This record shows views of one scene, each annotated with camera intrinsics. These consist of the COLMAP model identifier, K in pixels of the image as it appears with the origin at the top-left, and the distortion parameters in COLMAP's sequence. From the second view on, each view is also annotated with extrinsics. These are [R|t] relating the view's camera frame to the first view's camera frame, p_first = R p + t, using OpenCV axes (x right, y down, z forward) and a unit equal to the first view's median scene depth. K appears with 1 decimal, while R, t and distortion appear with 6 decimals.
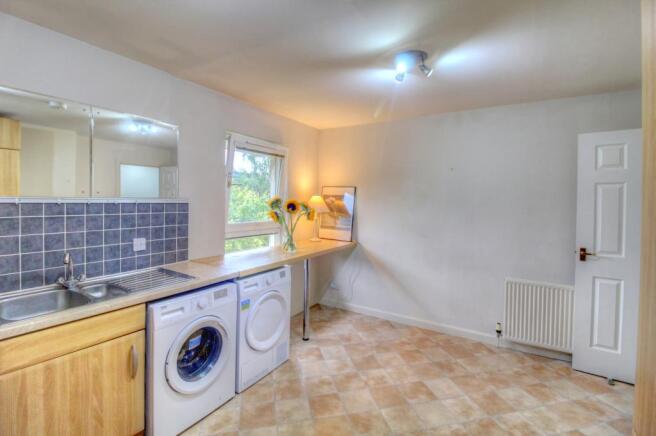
lens RADIAL K [[294.1, 0, 327.5], [0, 294.1, 208.9], [0, 0, 1]] dist [-0.000730, -0.000071]
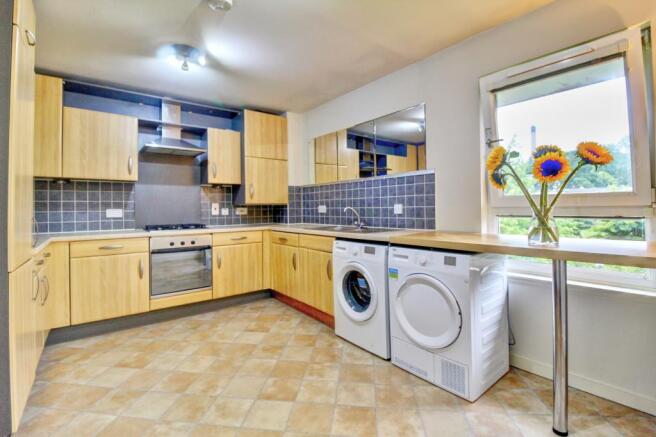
lens RADIAL K [[304.0, 0, 327.7], [0, 304.0, 199.2], [0, 0, 1]] dist [0.000210, -0.000009]
pose [[-0.315155, -0.033486, -0.948449, 0.728491], [-0.009796, 0.999439, -0.032031, 0.120684], [0.948990, -0.000803, -0.315306, 1.109983]]
